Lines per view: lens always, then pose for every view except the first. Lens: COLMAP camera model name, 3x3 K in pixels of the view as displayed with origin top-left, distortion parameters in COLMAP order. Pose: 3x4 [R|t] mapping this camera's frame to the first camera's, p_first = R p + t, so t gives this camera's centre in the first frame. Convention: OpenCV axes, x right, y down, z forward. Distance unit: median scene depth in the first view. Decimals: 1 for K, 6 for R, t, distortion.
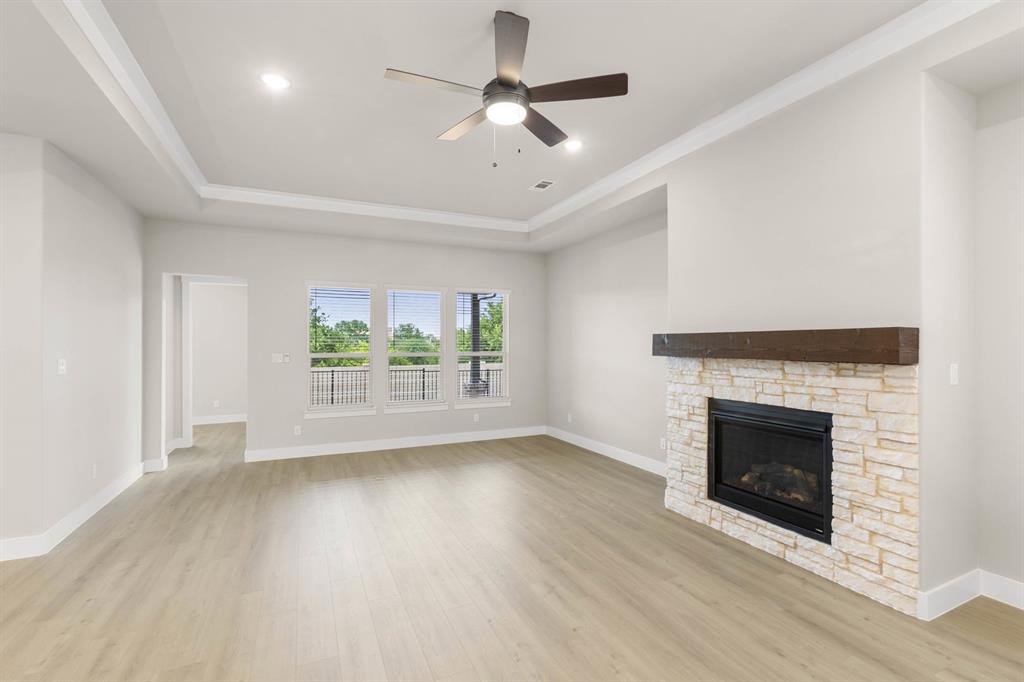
lens RADIAL K [[456.4, 0, 512.6], [0, 456.4, 340.7], [0, 0, 1]] dist [-0.009135, 0.005223]
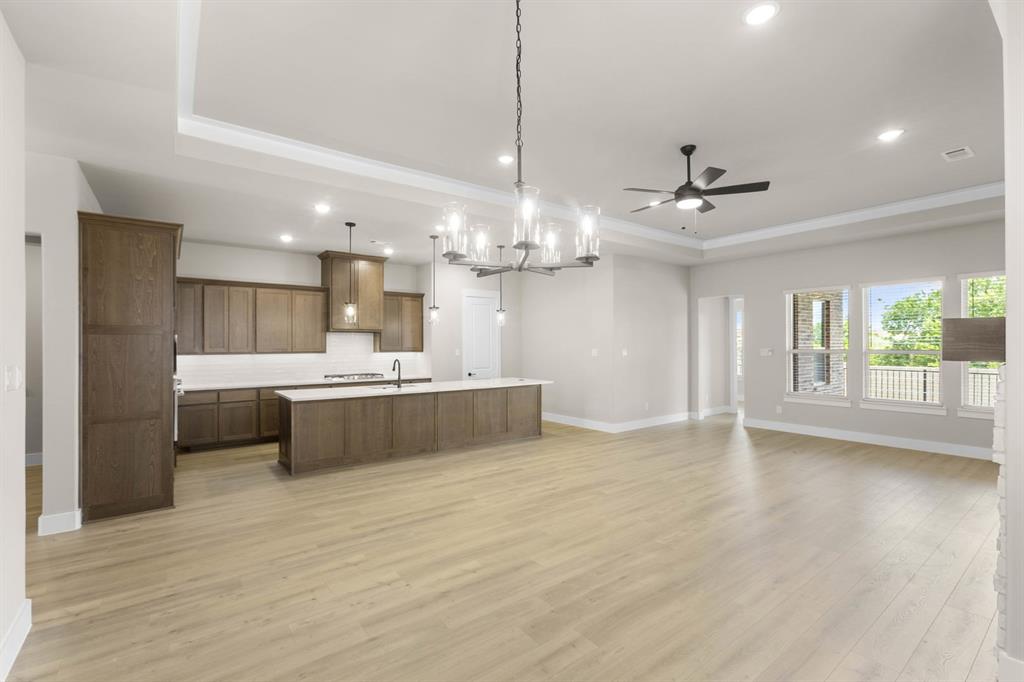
lens RADIAL K [[456.4, 0, 509.9], [0, 456.4, 339.3], [0, 0, 1]] dist [-0.009135, 0.005223]
pose [[0.209265, -0.011457, -0.977792, 1.288437], [0.014217, 0.999861, -0.008673, 0.004902], [0.977756, -0.012087, 0.209399, 0.003133]]
